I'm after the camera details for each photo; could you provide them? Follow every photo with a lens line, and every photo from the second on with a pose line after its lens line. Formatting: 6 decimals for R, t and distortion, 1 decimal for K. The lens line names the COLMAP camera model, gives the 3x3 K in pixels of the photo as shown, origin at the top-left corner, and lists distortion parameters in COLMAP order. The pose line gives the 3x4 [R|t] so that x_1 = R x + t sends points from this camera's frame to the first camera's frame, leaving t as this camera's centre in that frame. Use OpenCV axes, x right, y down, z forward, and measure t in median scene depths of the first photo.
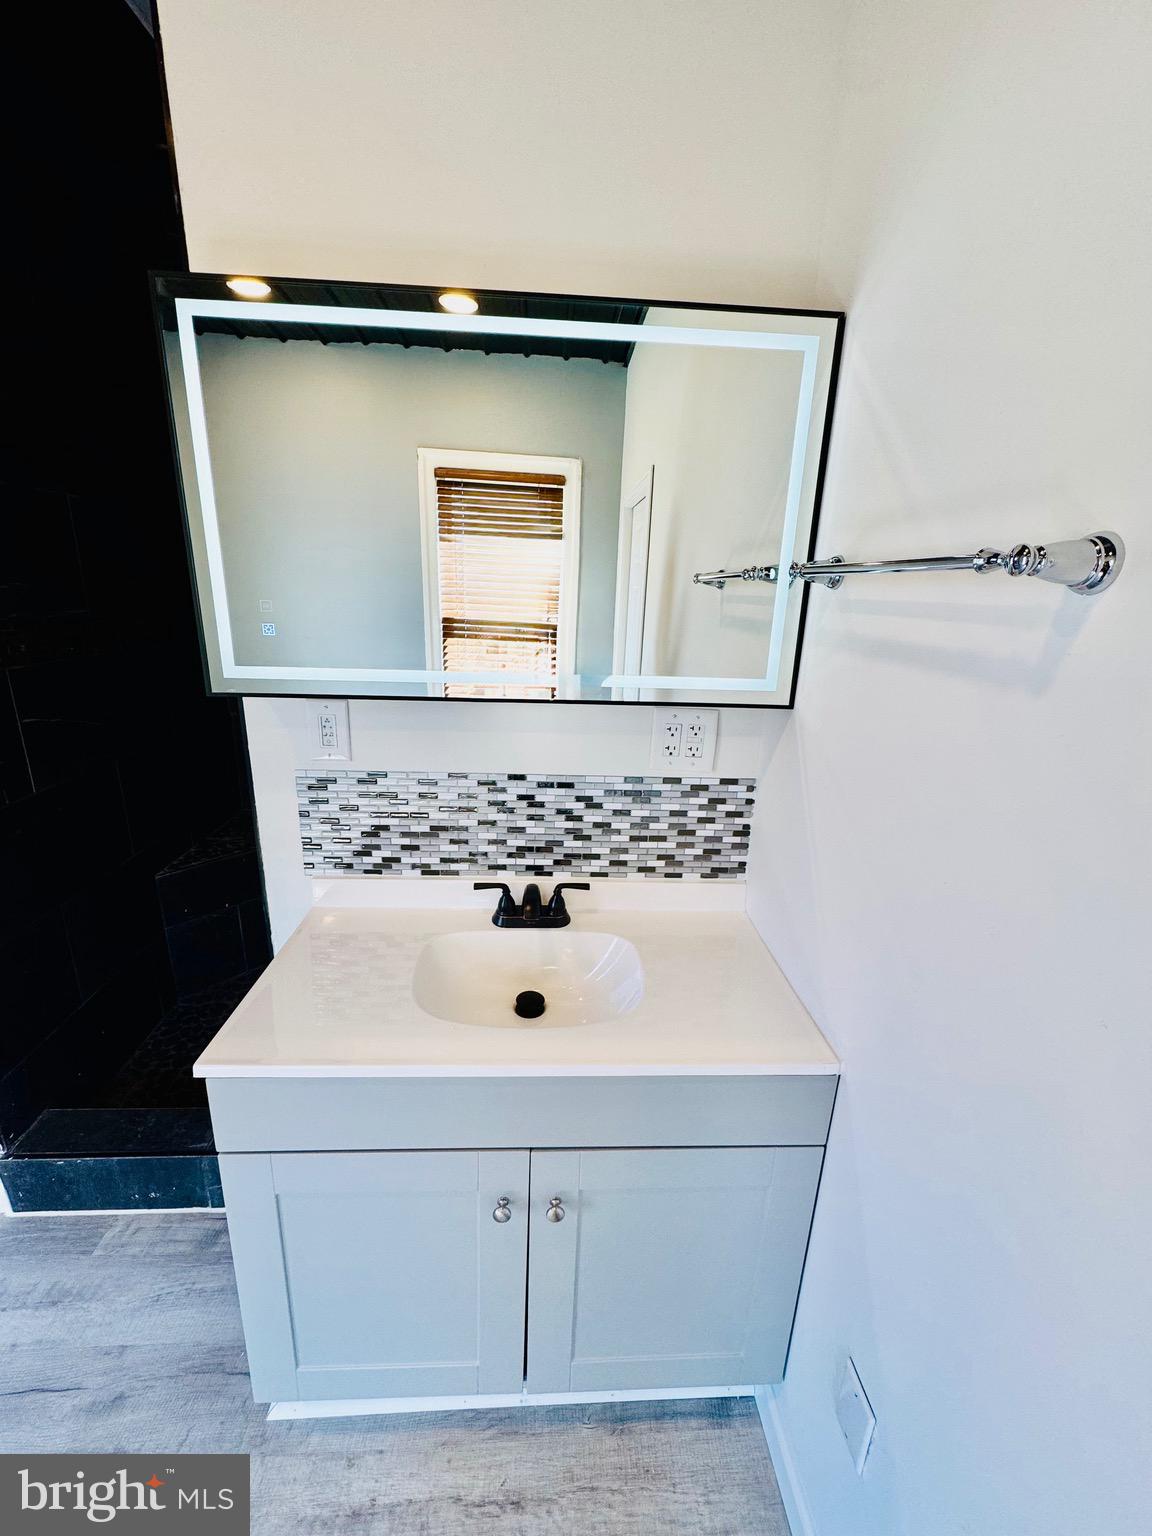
lens RADIAL K [[610.3, 0, 577.7], [0, 610.3, 767.3], [0, 0, 1]] dist [-0.002745, 0.000307]
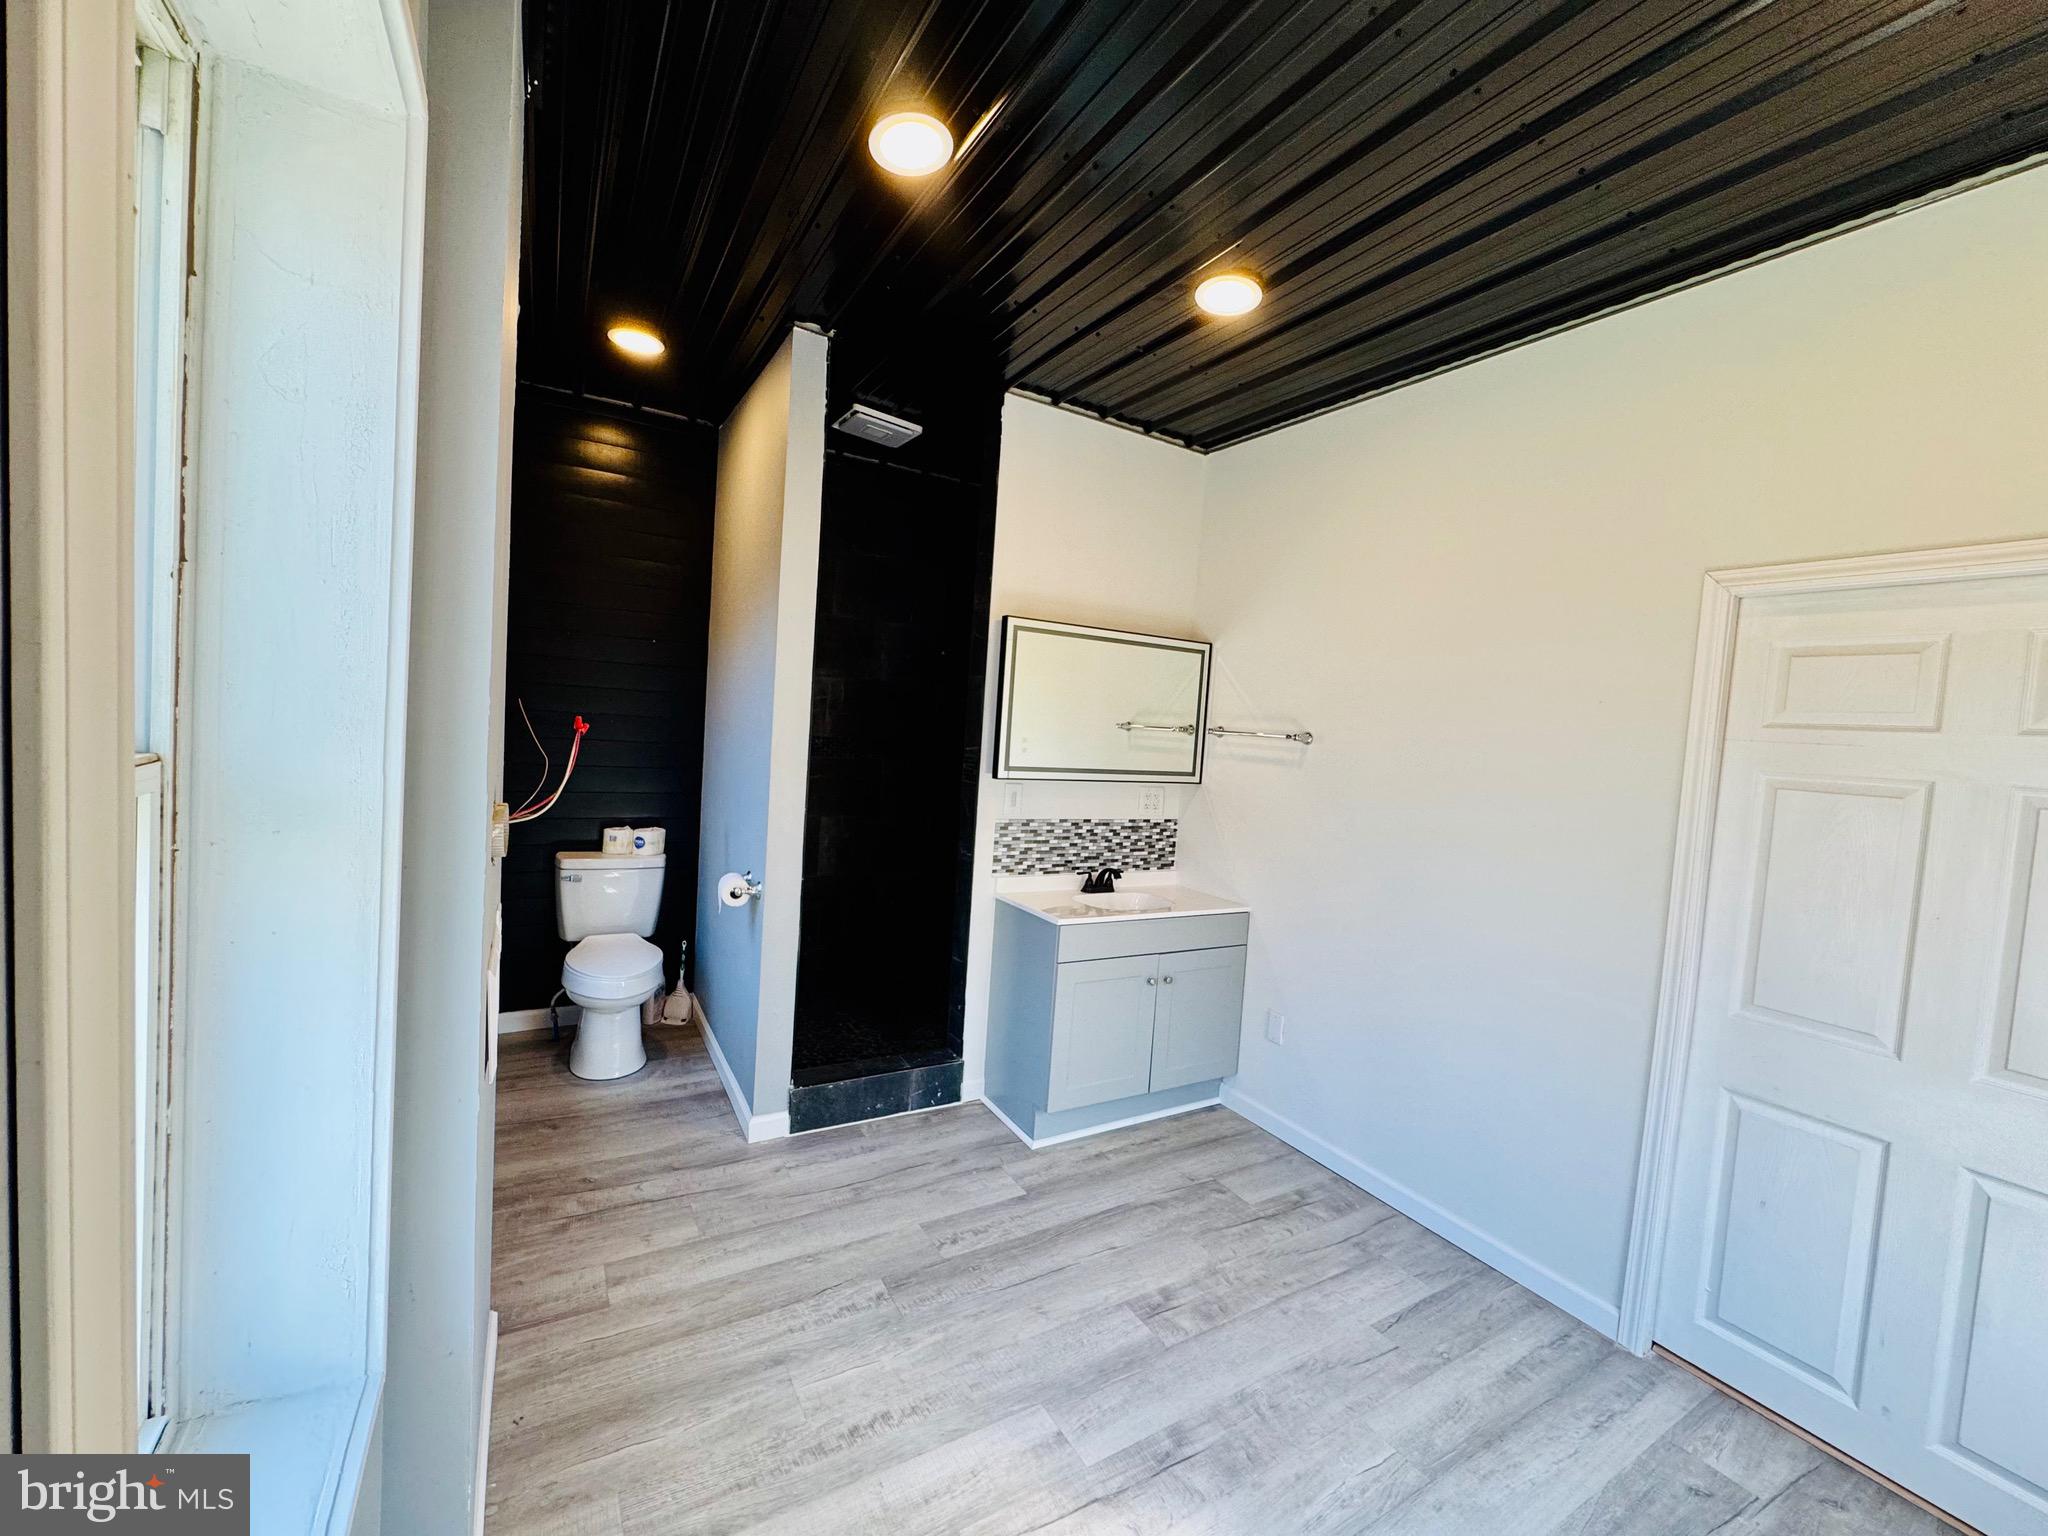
lens RADIAL K [[813.7, 0, 1023.3], [0, 813.7, 764.9], [0, 0, 1]] dist [-0.002745, 0.000307]
pose [[0.888822, 0.001954, 0.458249, -1.524555], [0.091707, 0.979003, -0.182051, 0.306639], [-0.448983, 0.203835, 0.869980, -1.315162]]
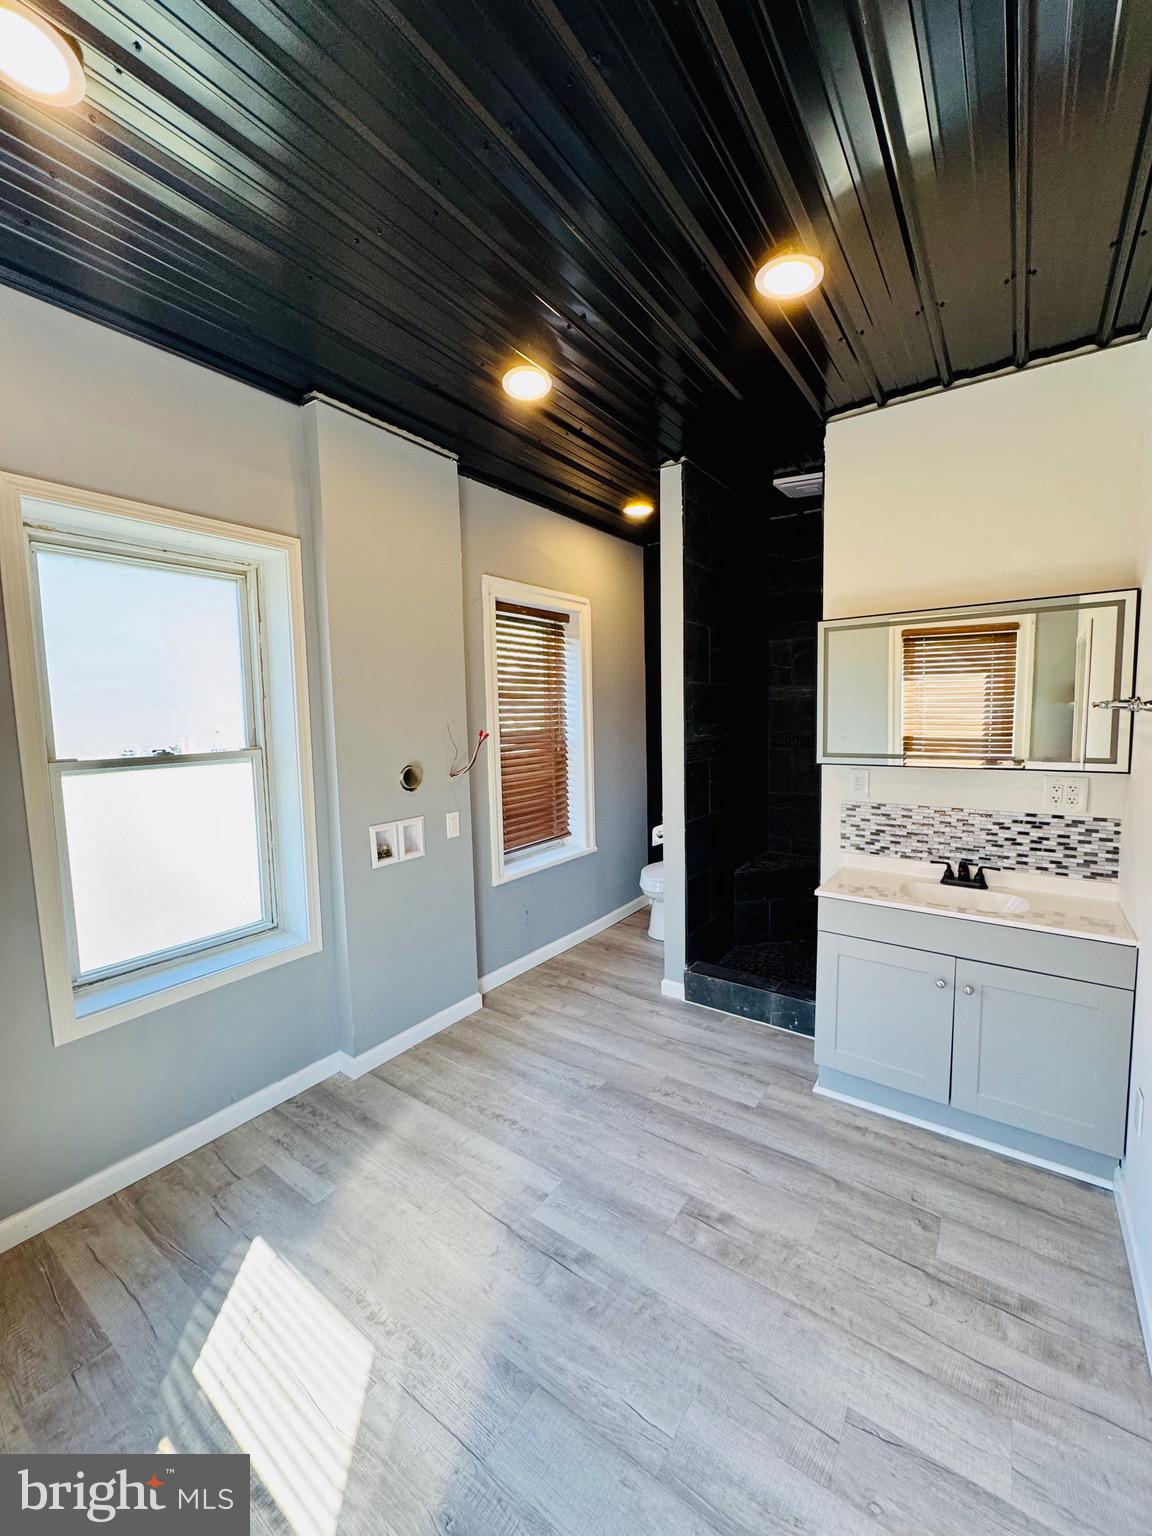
lens RADIAL K [[610.3, 0, 578.5], [0, 610.3, 764.2], [0, 0, 1]] dist [-0.002745, 0.000307]
pose [[0.777206, 0.003415, -0.629237, 0.184637], [-0.131310, 0.978850, -0.156877, 0.335162], [0.615393, 0.204550, 0.761217, -1.260756]]
